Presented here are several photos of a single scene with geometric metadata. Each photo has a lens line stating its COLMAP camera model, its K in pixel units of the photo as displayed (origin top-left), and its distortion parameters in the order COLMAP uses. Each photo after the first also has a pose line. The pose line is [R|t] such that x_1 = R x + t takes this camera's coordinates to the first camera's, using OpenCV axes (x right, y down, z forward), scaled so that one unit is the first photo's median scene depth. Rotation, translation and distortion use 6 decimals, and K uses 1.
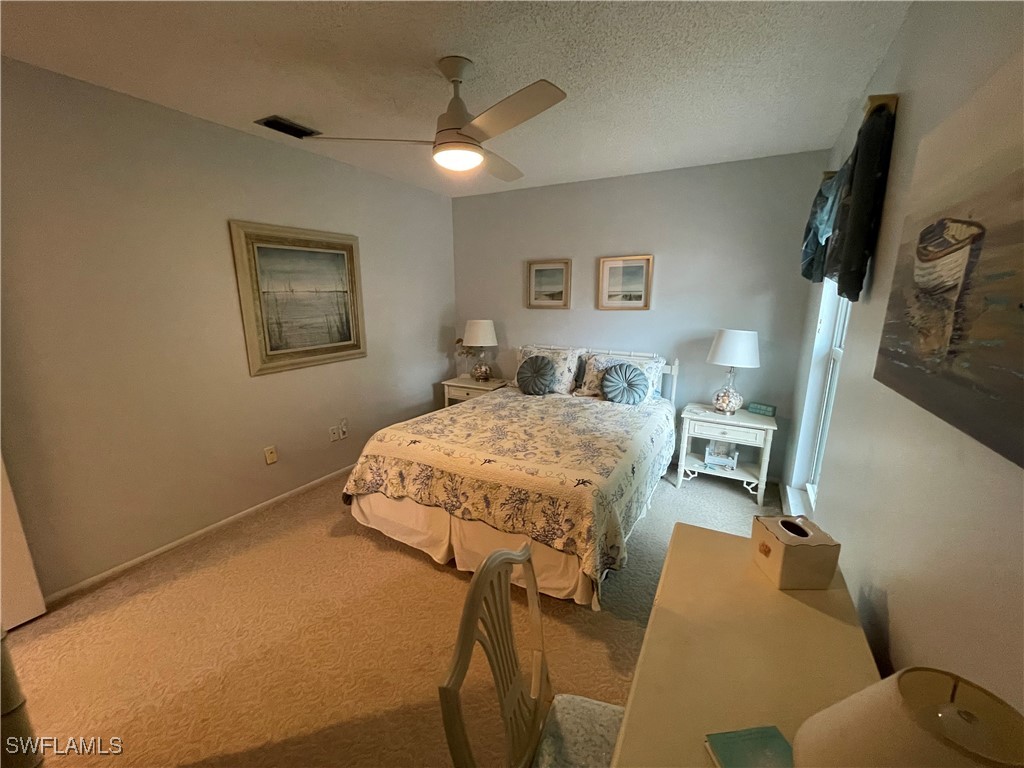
lens RADIAL K [[413.0, 0, 503.3], [0, 413.0, 383.9], [0, 0, 1]] dist [-0.005980, 0.002757]
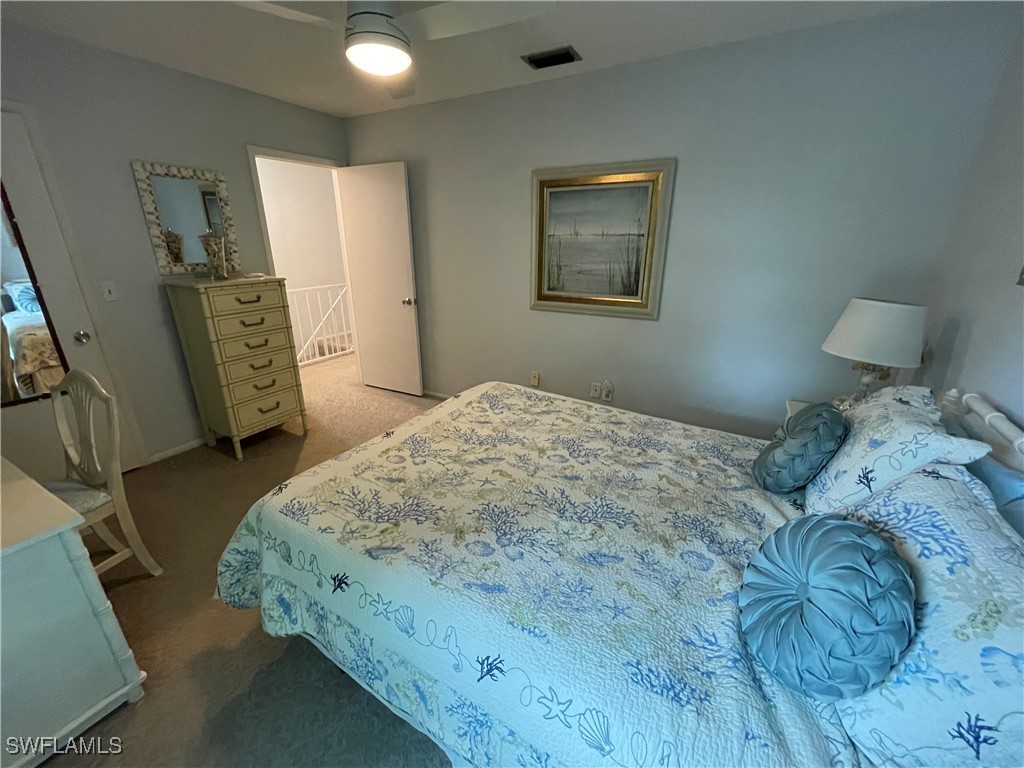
lens RADIAL K [[413.0, 0, 512.0], [0, 413.0, 383.3], [0, 0, 1]] dist [-0.005980, 0.002757]
pose [[0.003160, 0.330879, -0.943668, 0.592109], [-0.219906, 0.920802, 0.322126, -0.195720], [0.975516, 0.206501, 0.075672, 0.917125]]
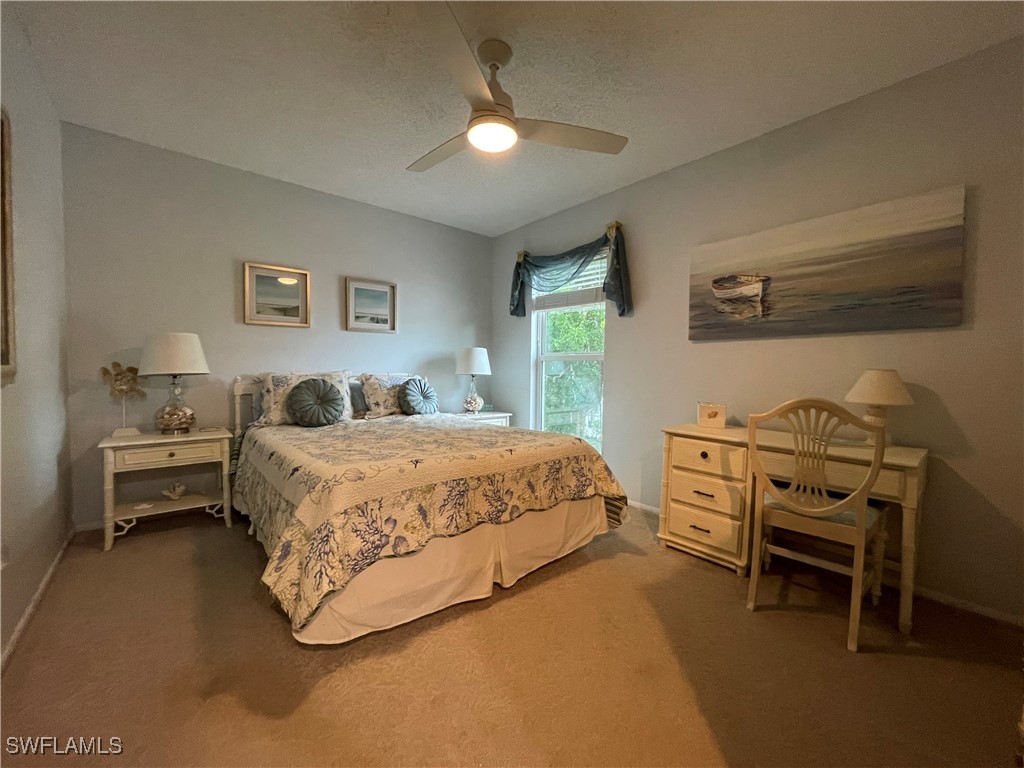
lens RADIAL K [[413.0, 0, 507.8], [0, 413.0, 386.9], [0, 0, 1]] dist [-0.005980, 0.002757]
pose [[0.350603, -0.035828, 0.935839, -0.683386], [0.184941, 0.982239, -0.031682, 0.054759], [-0.918082, 0.184183, 0.351002, 0.481102]]
